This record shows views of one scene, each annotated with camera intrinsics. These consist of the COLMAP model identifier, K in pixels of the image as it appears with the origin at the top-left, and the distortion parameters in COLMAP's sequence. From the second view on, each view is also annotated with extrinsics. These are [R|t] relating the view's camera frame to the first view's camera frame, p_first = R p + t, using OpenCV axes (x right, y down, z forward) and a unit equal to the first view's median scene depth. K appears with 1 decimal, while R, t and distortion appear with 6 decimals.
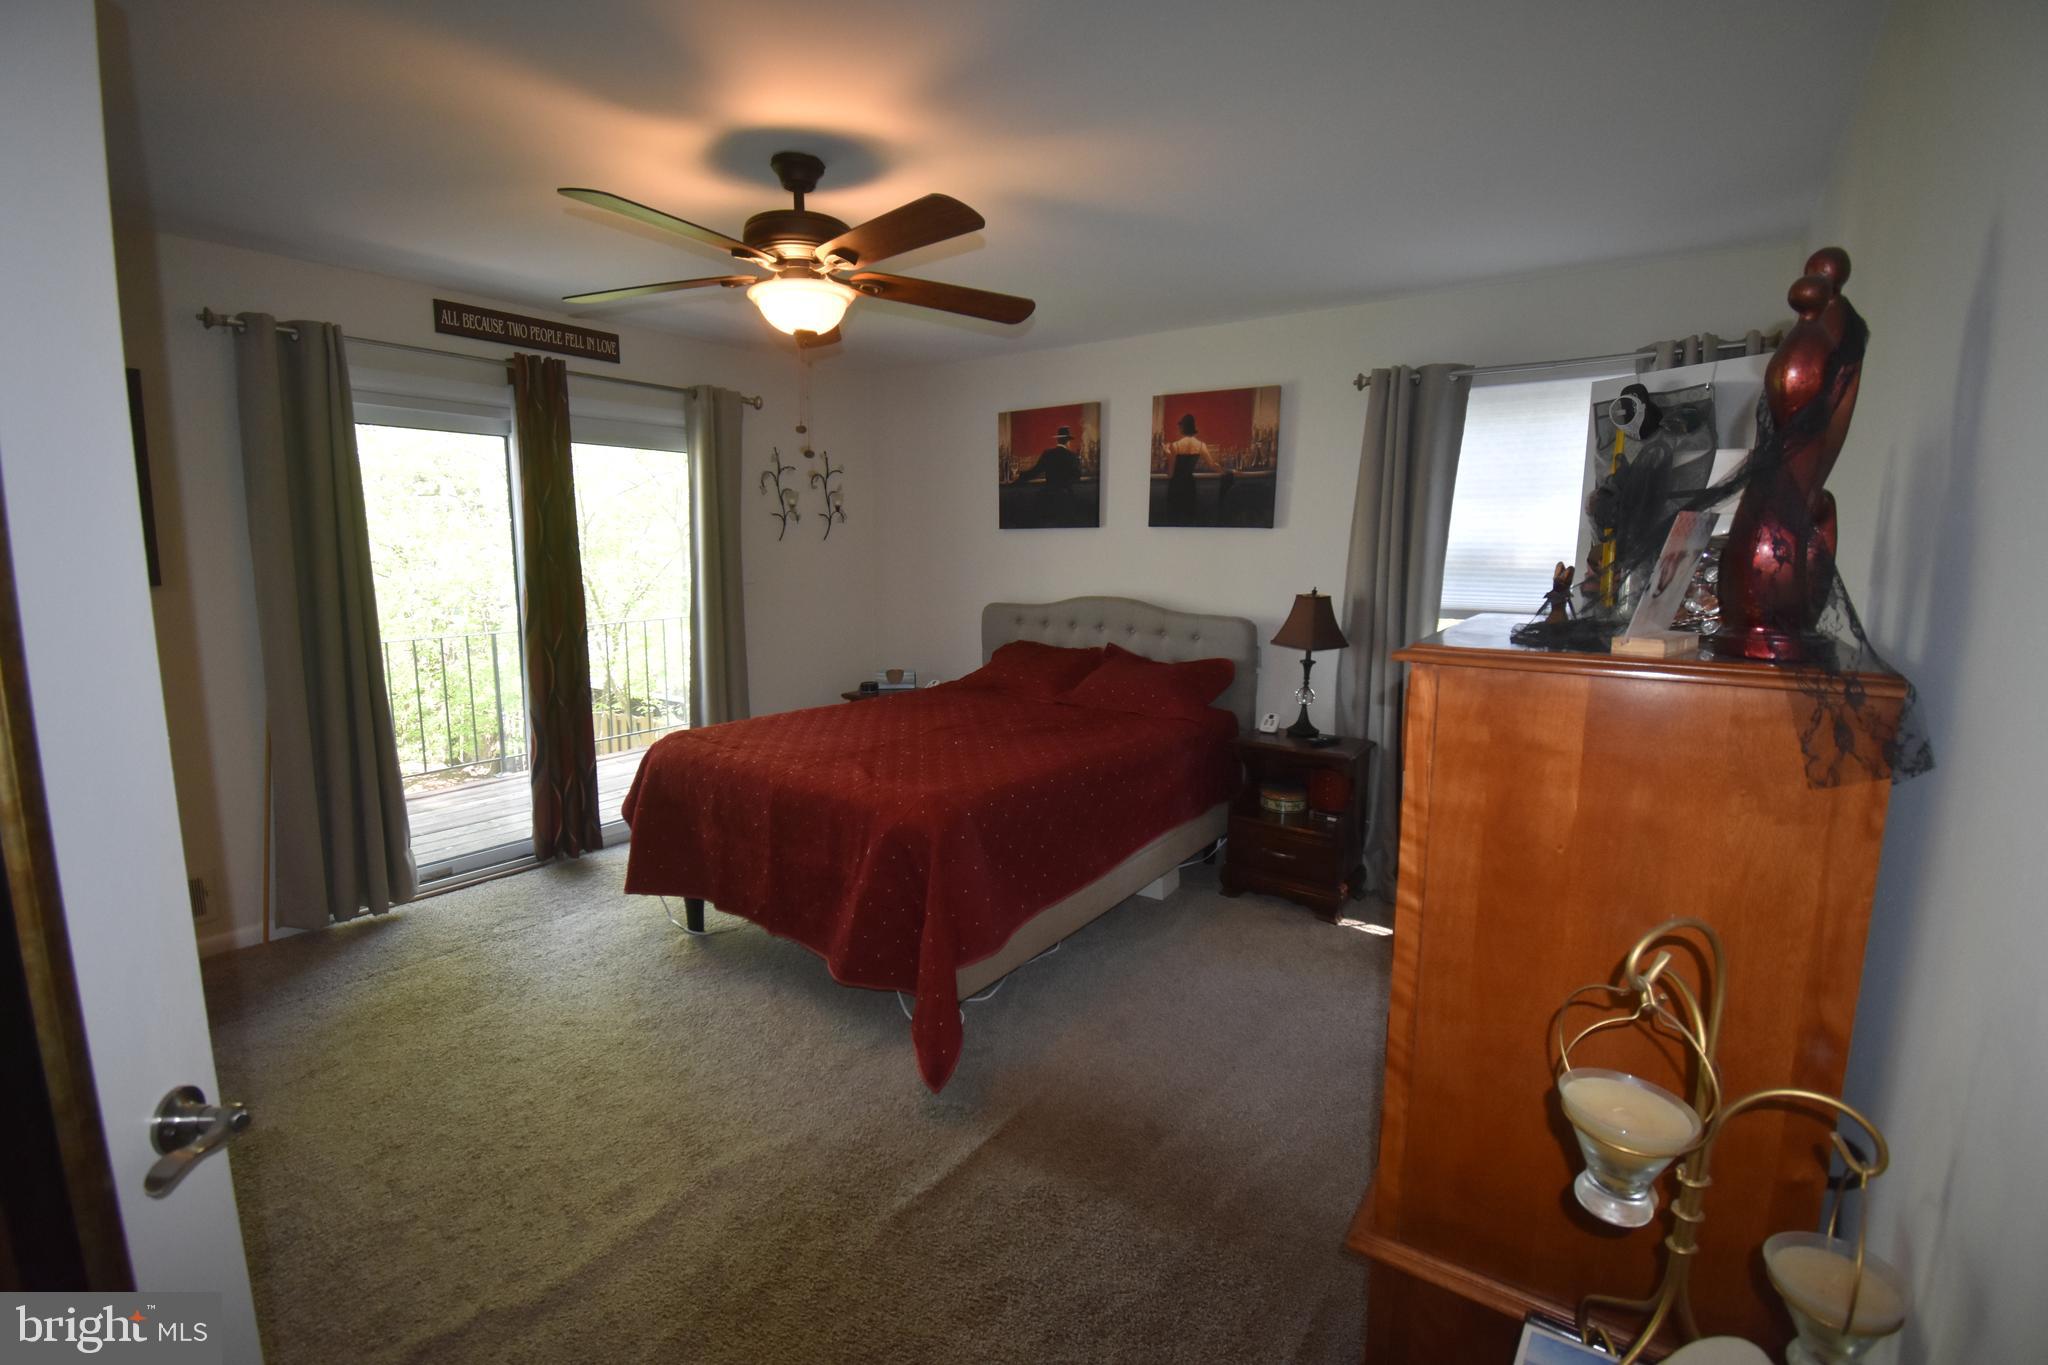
lens RADIAL K [[917.6, 0, 1020.8], [0, 917.6, 672.8], [0, 0, 1]] dist [0.011133, -0.020039]
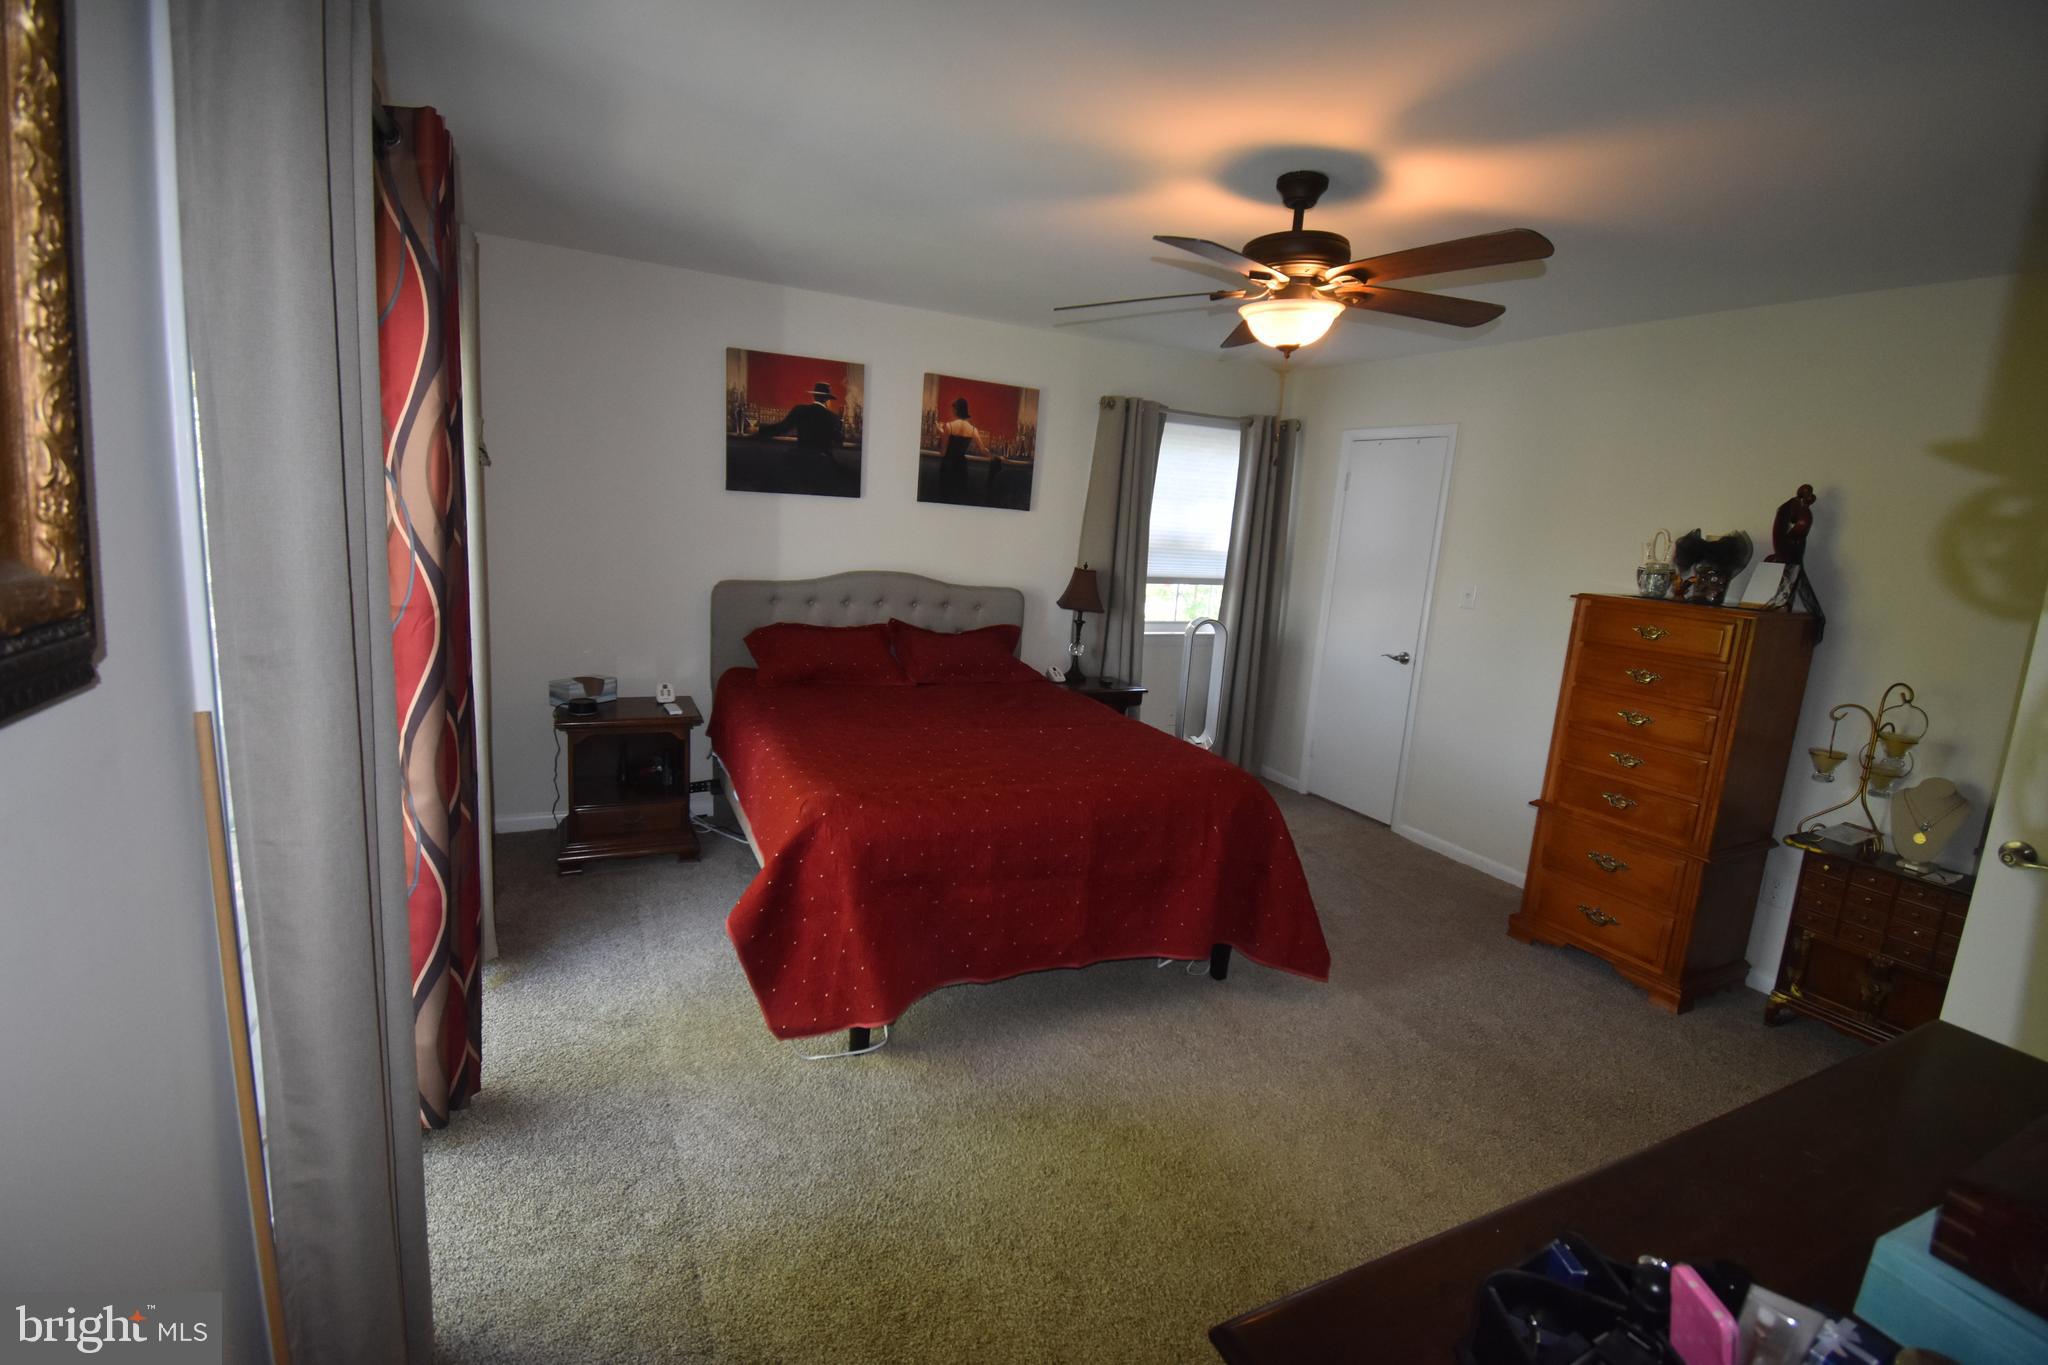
lens RADIAL K [[917.6, 0, 1020.8], [0, 917.6, 672.8], [0, 0, 1]] dist [0.011133, -0.020039]
pose [[0.440725, -0.125617, 0.888809, -0.751353], [0.072344, 0.991910, 0.104316, -0.069715], [-0.894722, 0.018325, 0.446247, 0.455402]]
